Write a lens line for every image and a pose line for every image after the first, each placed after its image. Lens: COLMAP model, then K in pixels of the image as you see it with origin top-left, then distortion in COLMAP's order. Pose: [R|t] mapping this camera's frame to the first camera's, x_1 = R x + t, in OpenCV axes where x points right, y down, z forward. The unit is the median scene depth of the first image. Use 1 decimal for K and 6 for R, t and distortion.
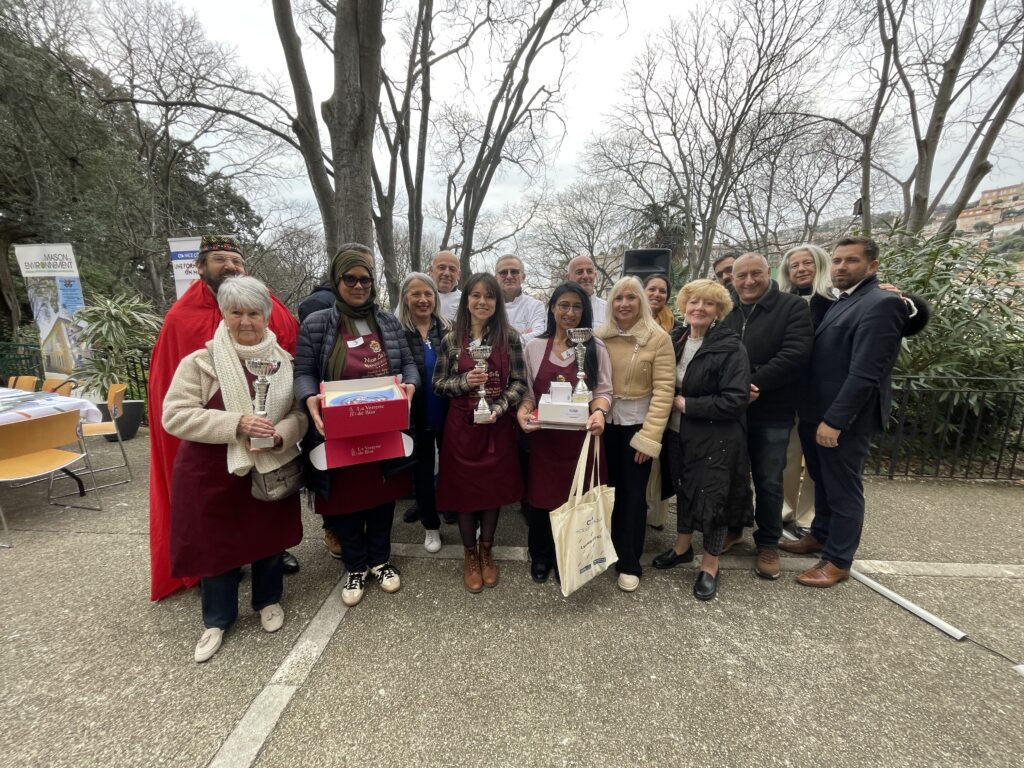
lens RADIAL K [[415.0, 0, 512.0], [0, 415.0, 384.0], [0, 0, 1]] dist [-0.011583, 0.000083]
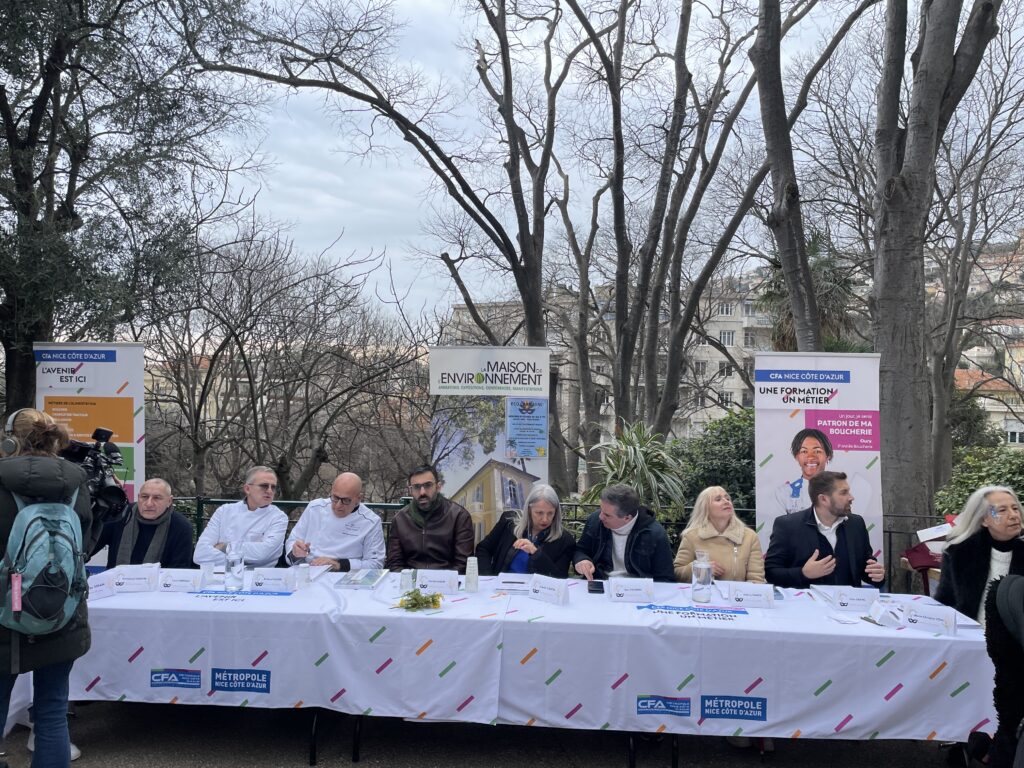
lens RADIAL K [[769.3, 0, 516.9], [0, 769.3, 379.7], [0, 0, 1]] dist [0.101457, -0.132929]
pose [[0.968670, 0.011337, 0.248094, -0.654012], [0.034380, 0.983218, -0.179164, -0.036109], [-0.245962, 0.182080, 0.952024, -0.061490]]
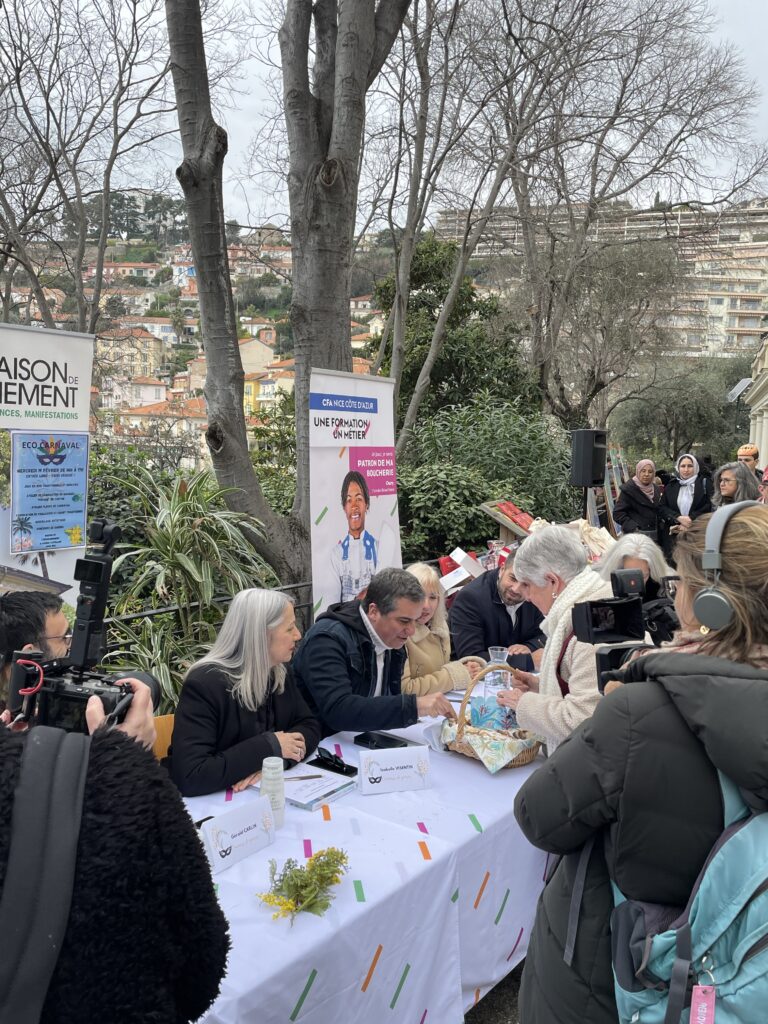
lens RADIAL K [[903.2, 0, 393.1], [0, 903.2, 519.8], [0, 0, 1]] dist [0.103986, -0.145134]
pose [[0.286420, -0.091650, 0.953711, -0.791957], [0.148224, 0.987669, 0.050399, -0.089010], [-0.946569, 0.126928, 0.296472, 0.252014]]
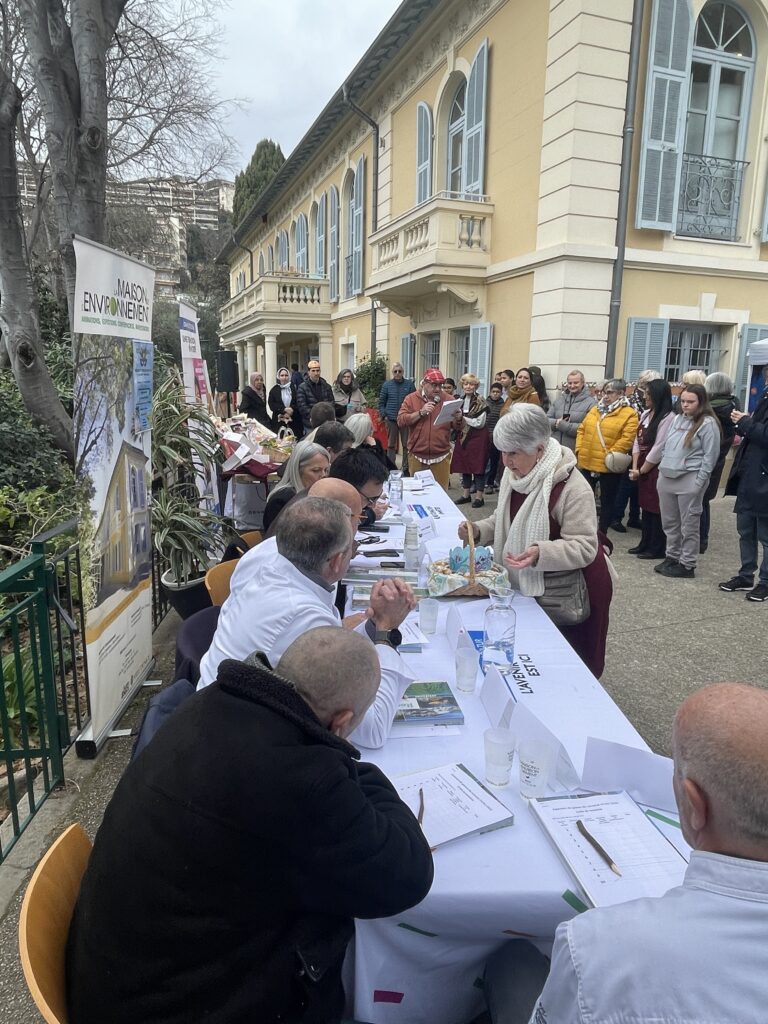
lens RADIAL K [[690.8, 0, 372.8], [0, 690.8, 517.5], [0, 0, 1]] dist [0.002242, -0.005385]
pose [[-0.355887, -0.204524, 0.911874, -0.870803], [0.157329, 0.948719, 0.274190, -0.115101], [-0.921191, 0.241045, -0.305459, 0.481922]]
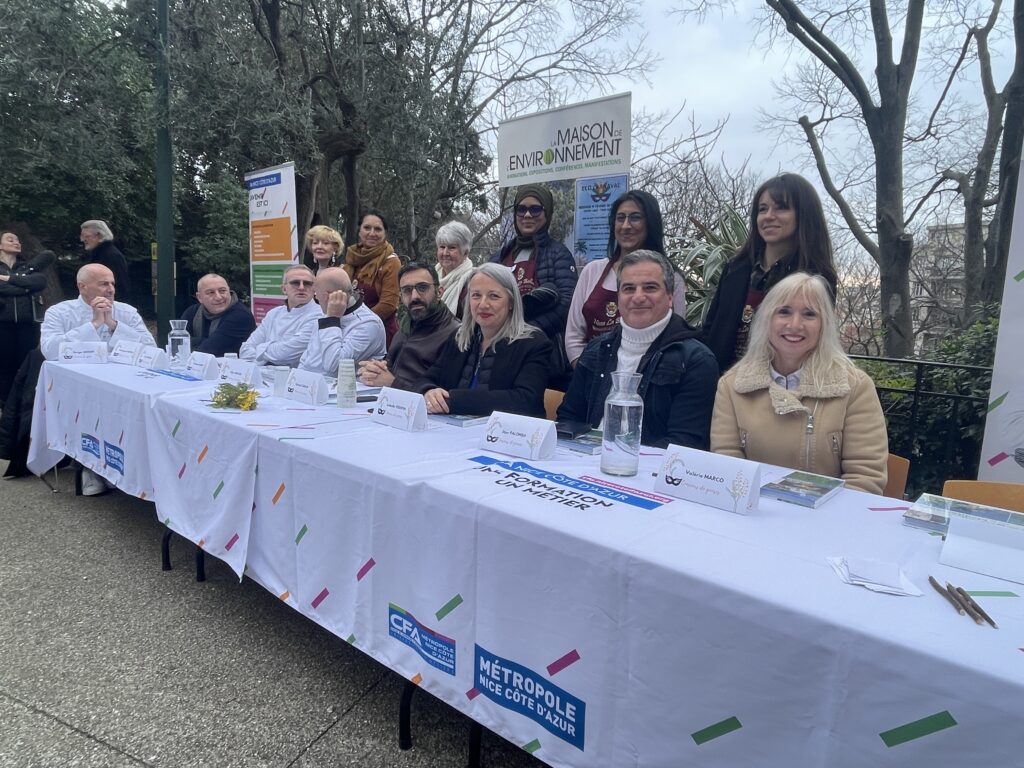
lens RADIAL K [[659.9, 0, 512.0], [0, 659.9, 384.0], [0, 0, 1]] dist [-0.004888, -0.002438]
pose [[0.920264, 0.085524, -0.381838, -0.419864], [-0.108073, 0.993418, -0.037961, -0.005266], [0.376079, 0.076201, 0.923449, 0.158458]]
